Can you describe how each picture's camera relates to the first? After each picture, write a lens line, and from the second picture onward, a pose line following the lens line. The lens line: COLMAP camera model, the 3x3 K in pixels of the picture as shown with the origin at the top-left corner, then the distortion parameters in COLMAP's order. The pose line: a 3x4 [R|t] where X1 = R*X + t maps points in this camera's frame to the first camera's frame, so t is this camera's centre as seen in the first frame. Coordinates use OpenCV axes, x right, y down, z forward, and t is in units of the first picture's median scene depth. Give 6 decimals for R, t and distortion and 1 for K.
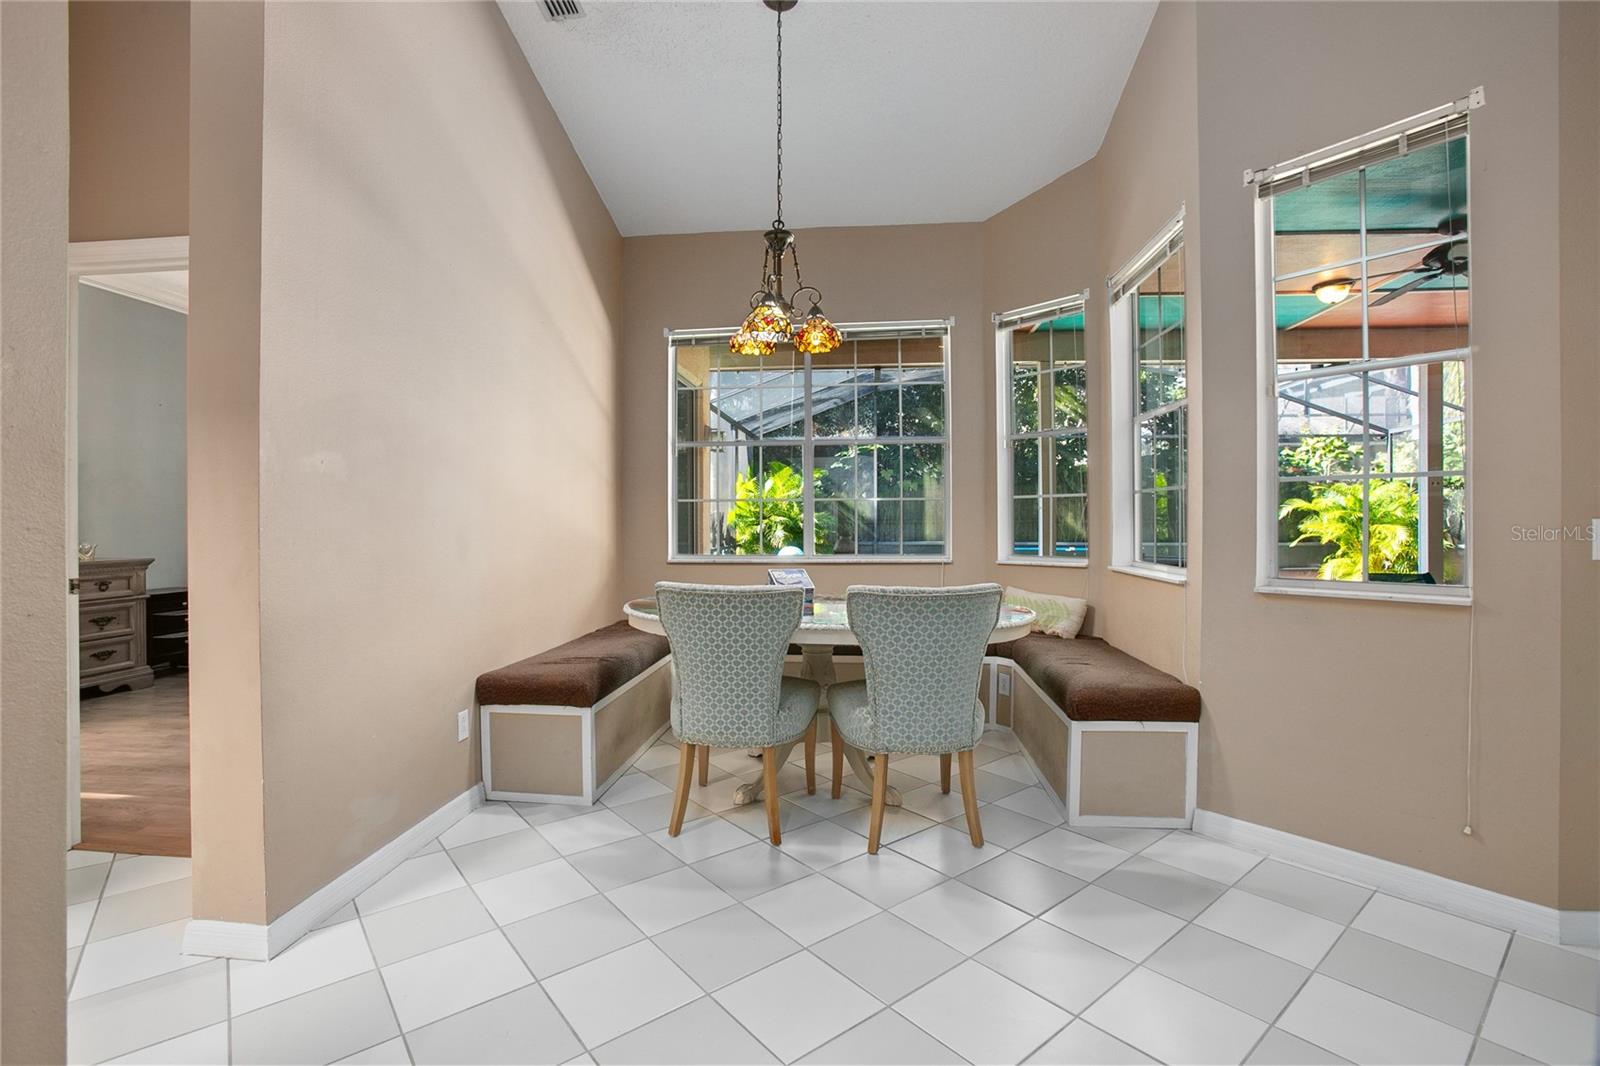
lens RADIAL K [[736.1, 0, 801.4], [0, 736.1, 523.9], [0, 0, 1]] dist [-0.054866, 0.021233]
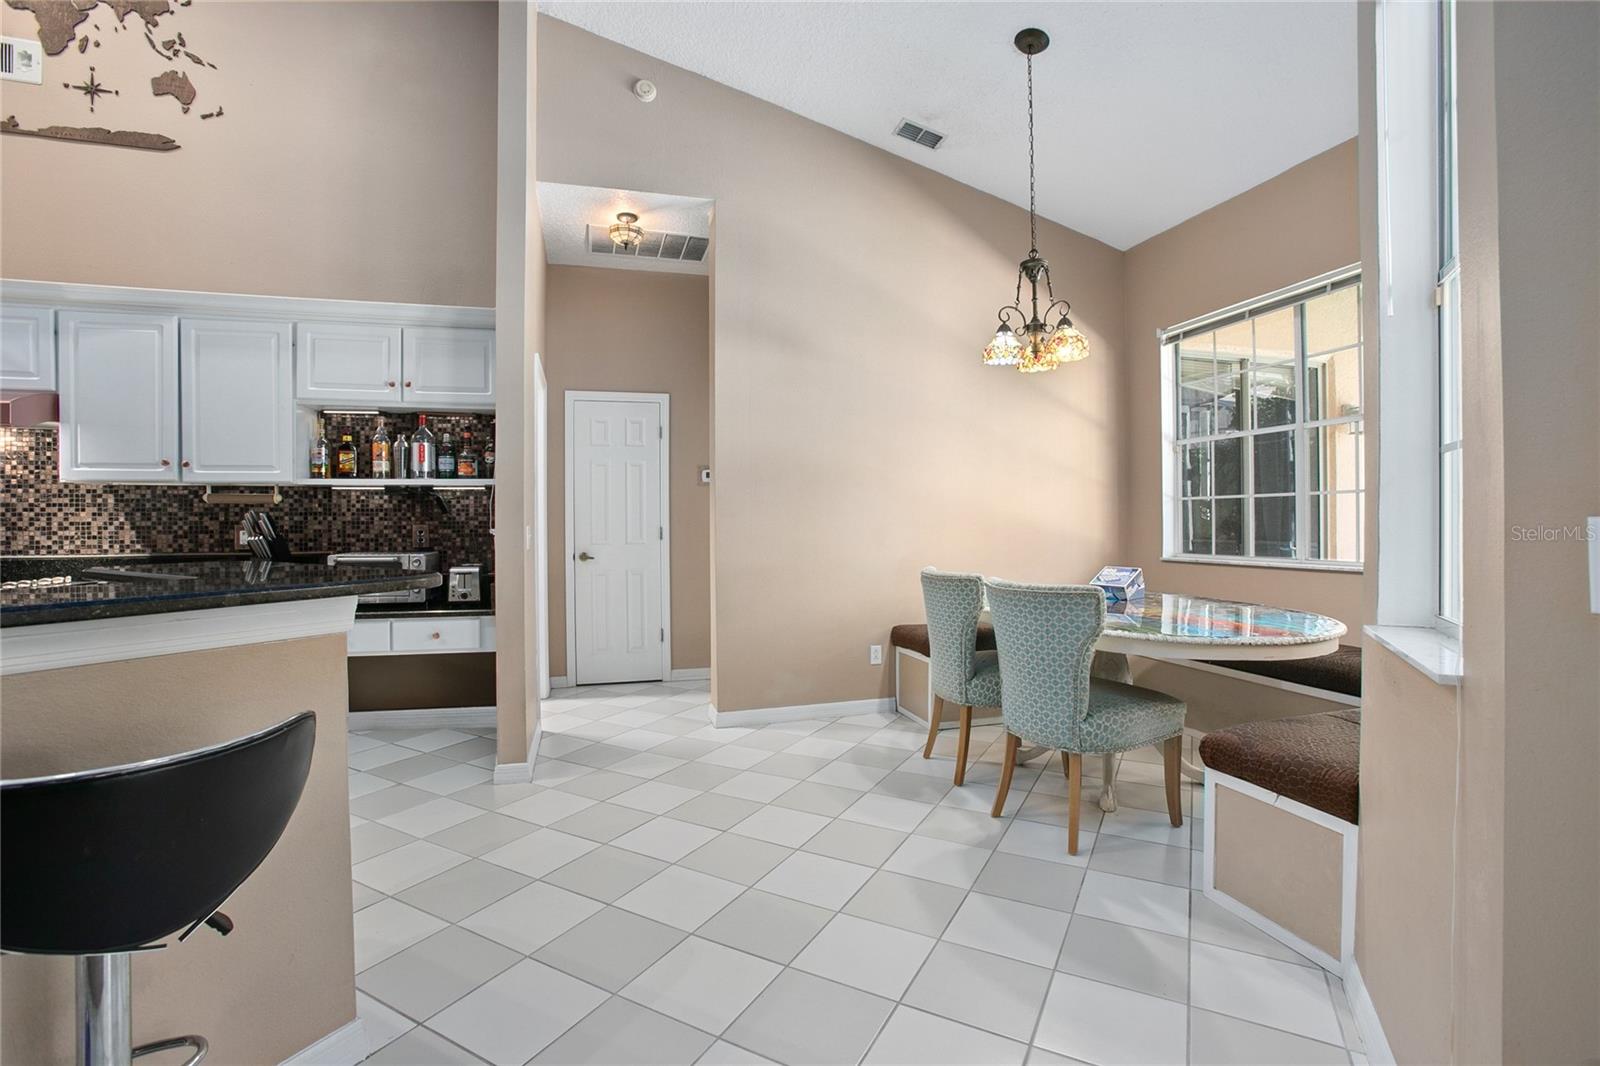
lens RADIAL K [[736.1, 0, 787.7], [0, 736.1, 520.1], [0, 0, 1]] dist [-0.054866, 0.021233]
pose [[0.366719, -0.002195, -0.930329, 0.552535], [0.001335, 0.999997, -0.001833, -0.002169], [0.930331, -0.000569, 0.366721, 0.158618]]
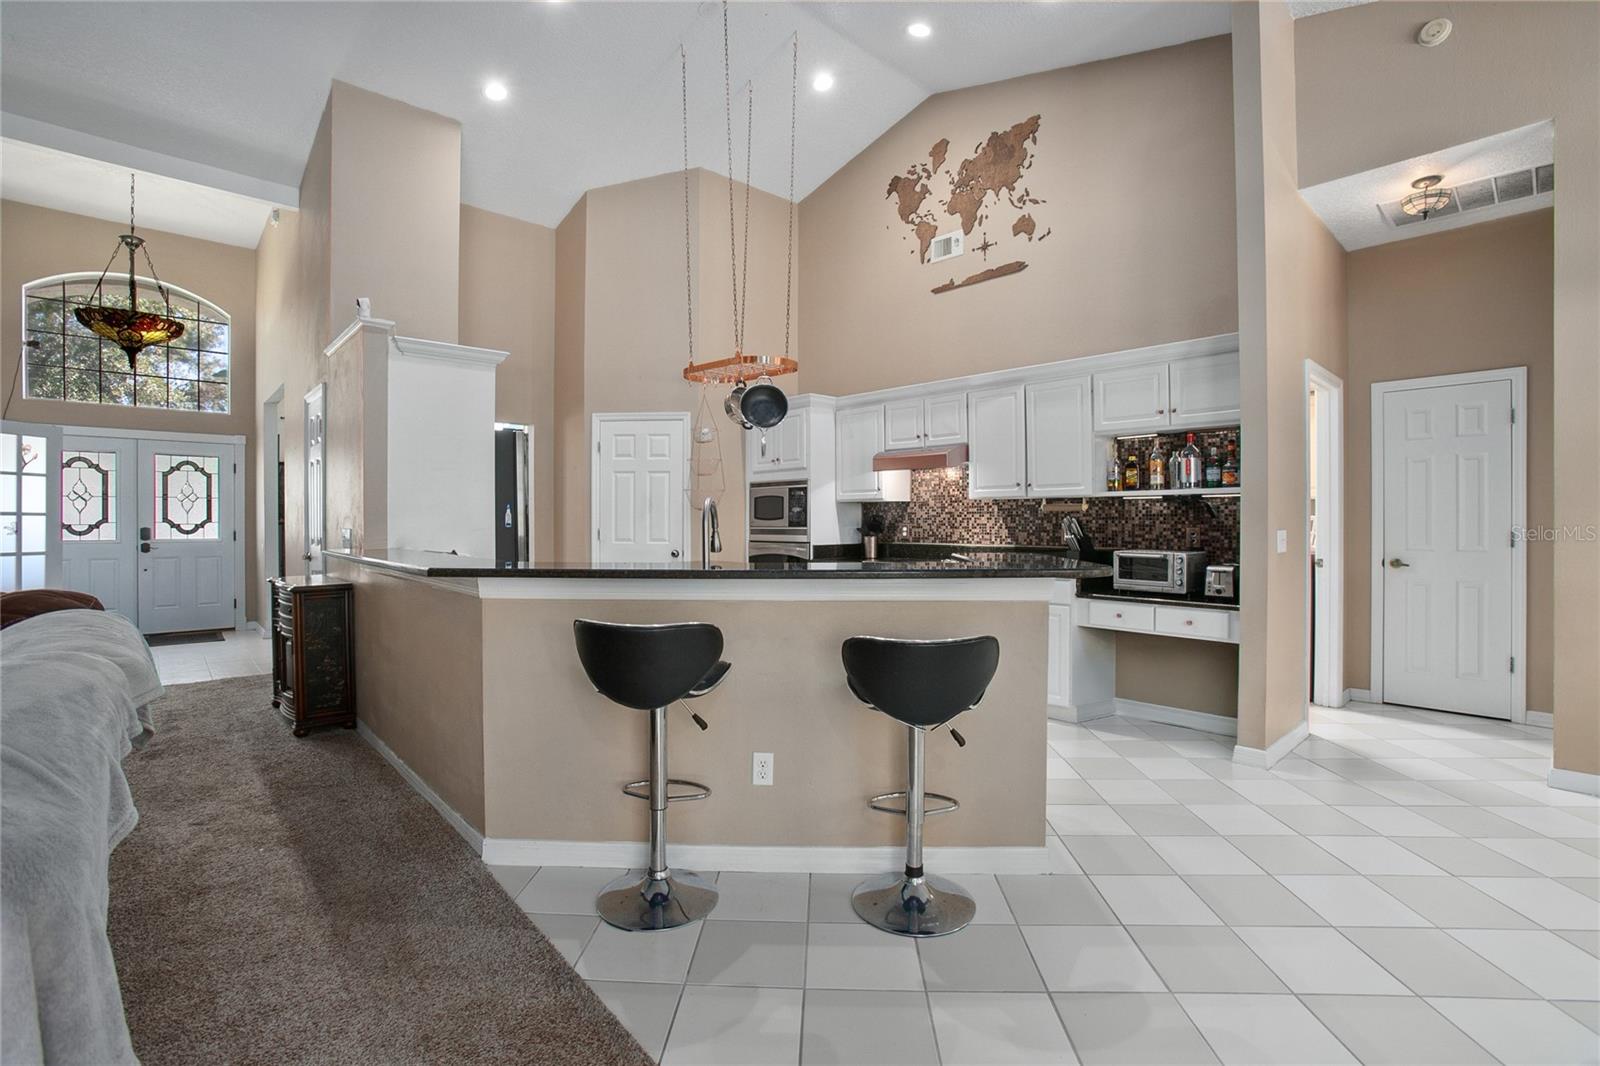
lens RADIAL K [[736.1, 0, 785.6], [0, 736.1, 529.1], [0, 0, 1]] dist [-0.054866, 0.021233]
pose [[-0.676525, 0.012158, -0.736319, 0.687926], [0.001424, 0.999883, 0.015202, -0.011768], [0.736418, 0.009236, -0.676463, 0.313250]]
